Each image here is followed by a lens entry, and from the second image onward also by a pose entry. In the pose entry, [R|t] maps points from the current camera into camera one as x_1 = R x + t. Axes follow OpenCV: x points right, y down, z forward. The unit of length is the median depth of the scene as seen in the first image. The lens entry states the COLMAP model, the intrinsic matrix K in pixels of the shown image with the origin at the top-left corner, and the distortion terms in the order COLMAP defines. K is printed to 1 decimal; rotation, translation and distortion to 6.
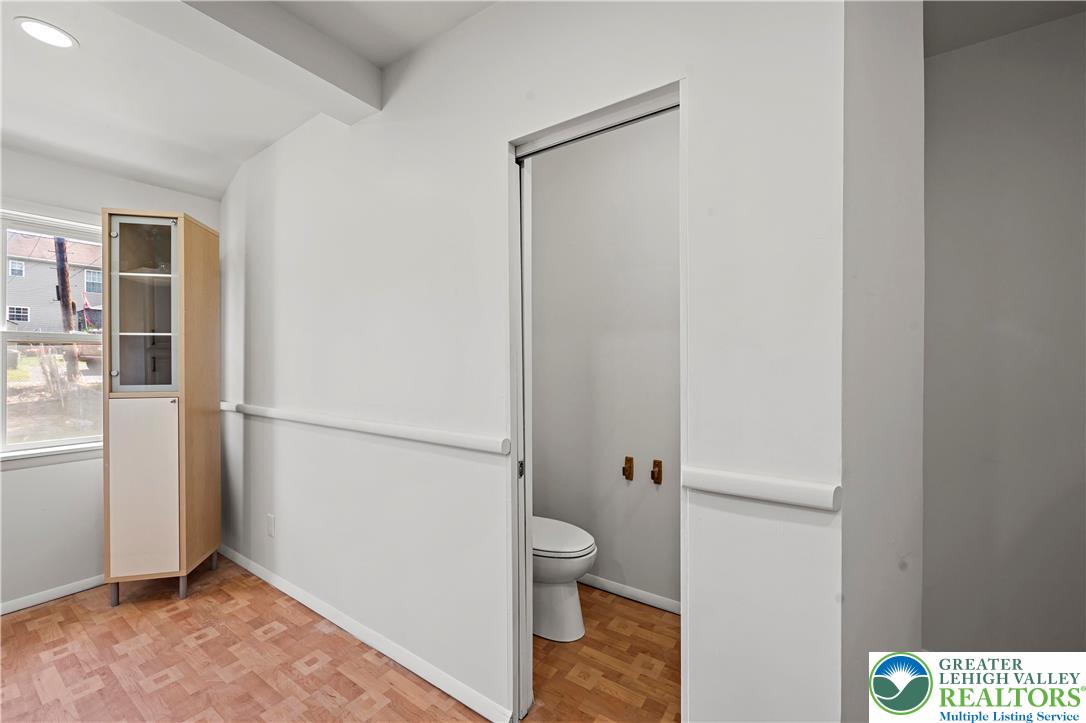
lens RADIAL K [[437.2, 0, 536.6], [0, 437.2, 358.2], [0, 0, 1]] dist [-0.006592, -0.000354]
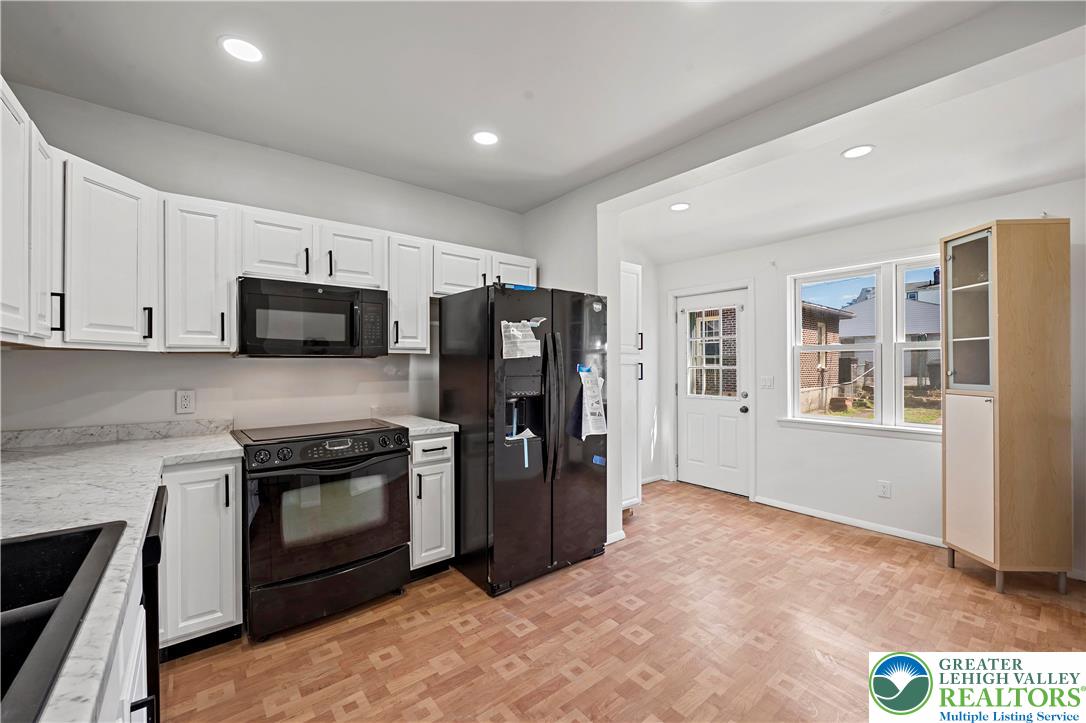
lens RADIAL K [[437.2, 0, 542.2], [0, 437.2, 365.9], [0, 0, 1]] dist [-0.006592, -0.000354]
pose [[-0.301646, -0.002858, -0.953416, 0.501683], [0.009240, 0.999940, -0.005921, 0.010654], [0.953375, -0.010595, -0.301602, 0.282532]]
